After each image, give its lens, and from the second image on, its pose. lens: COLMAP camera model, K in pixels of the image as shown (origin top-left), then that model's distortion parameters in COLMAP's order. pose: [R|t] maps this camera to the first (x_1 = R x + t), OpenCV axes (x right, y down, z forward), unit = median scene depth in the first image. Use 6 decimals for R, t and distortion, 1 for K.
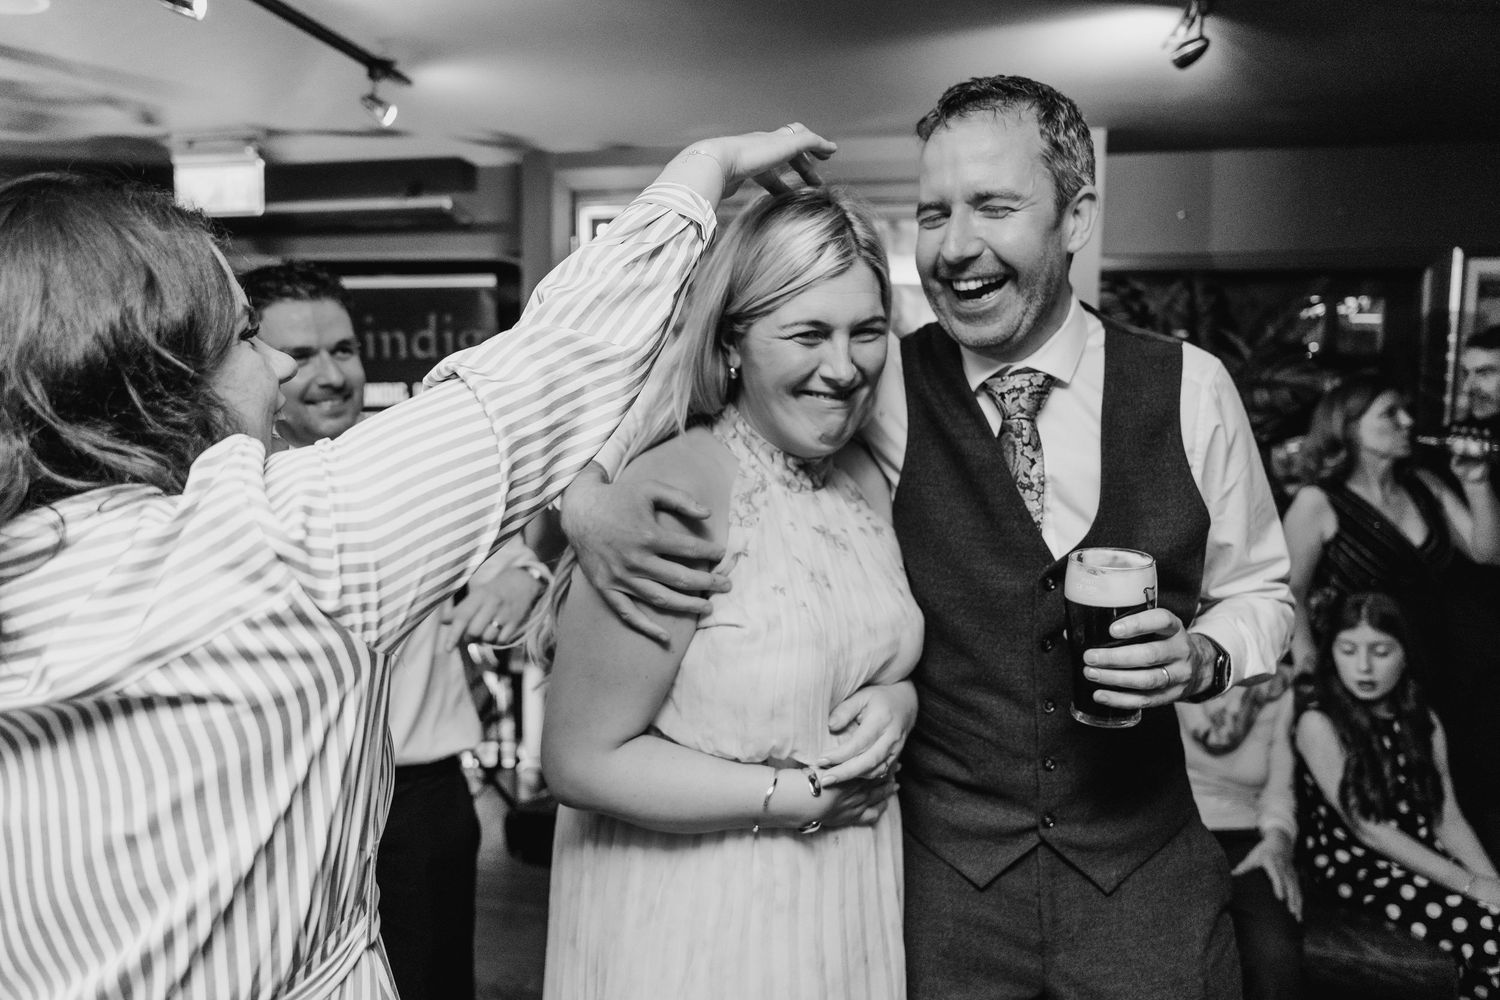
lens RADIAL K [[1044.9, 0, 750.0], [0, 1044.9, 500.0], [0, 0, 1]] dist [0.004441, 0.000802]
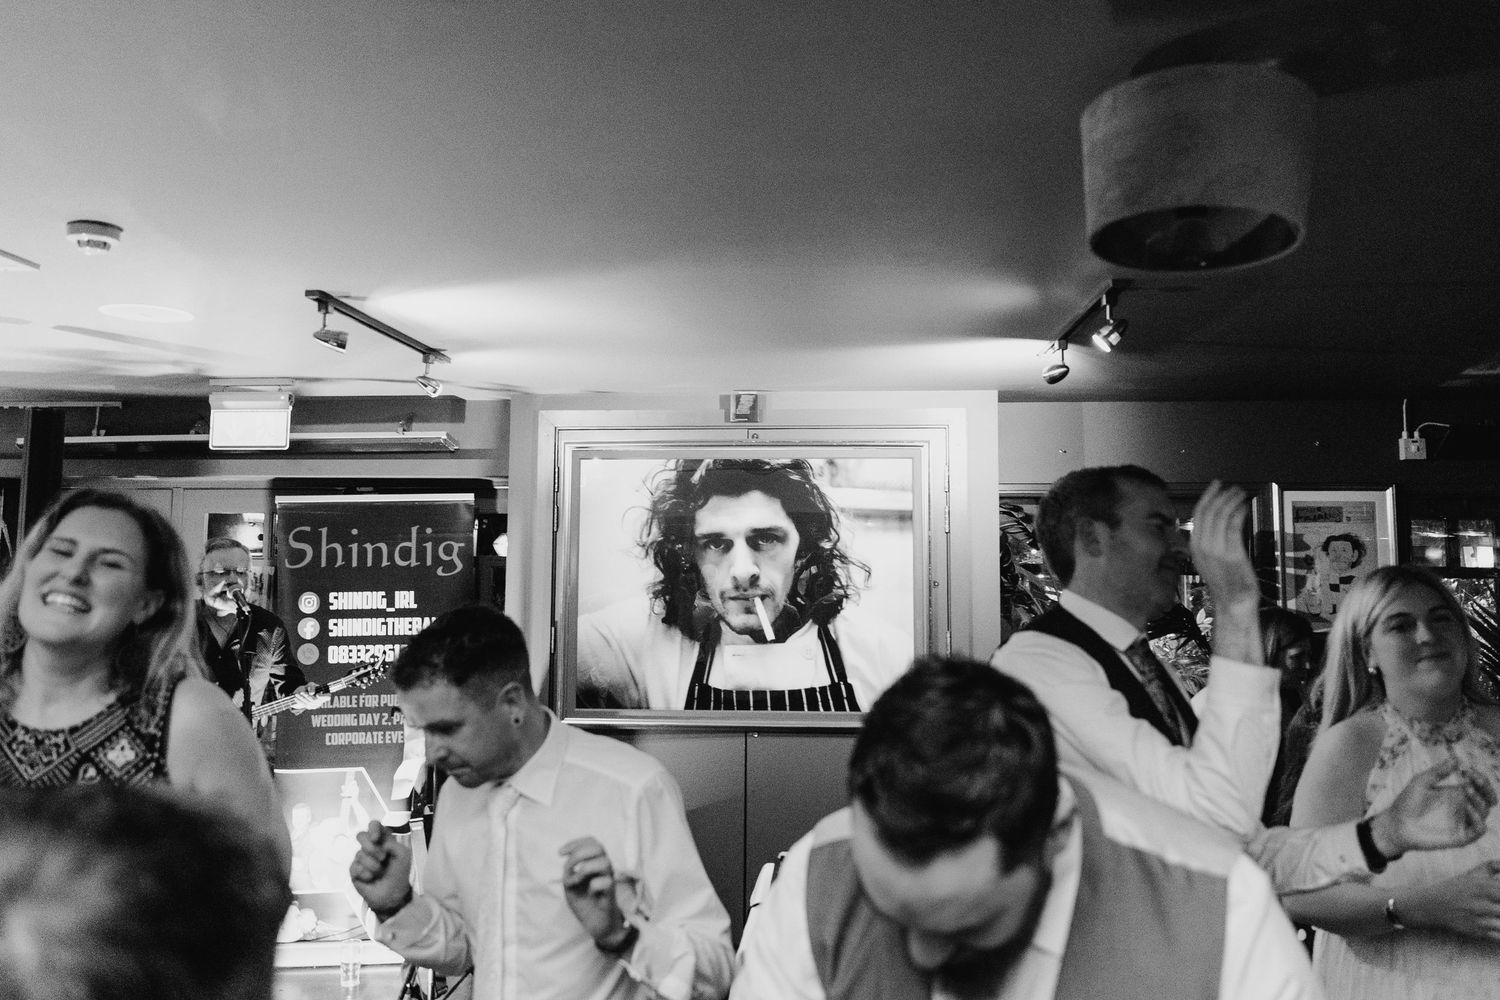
lens RADIAL K [[1167.2, 0, 750.7], [0, 1167.2, 465.4], [0, 0, 1]] dist [-0.001577, 0.002135]
pose [[0.993543, 0.004615, 0.113359, -0.099957], [0.014876, 0.985248, -0.170487, -0.028994], [-0.112474, 0.171072, 0.978818, -0.283512]]
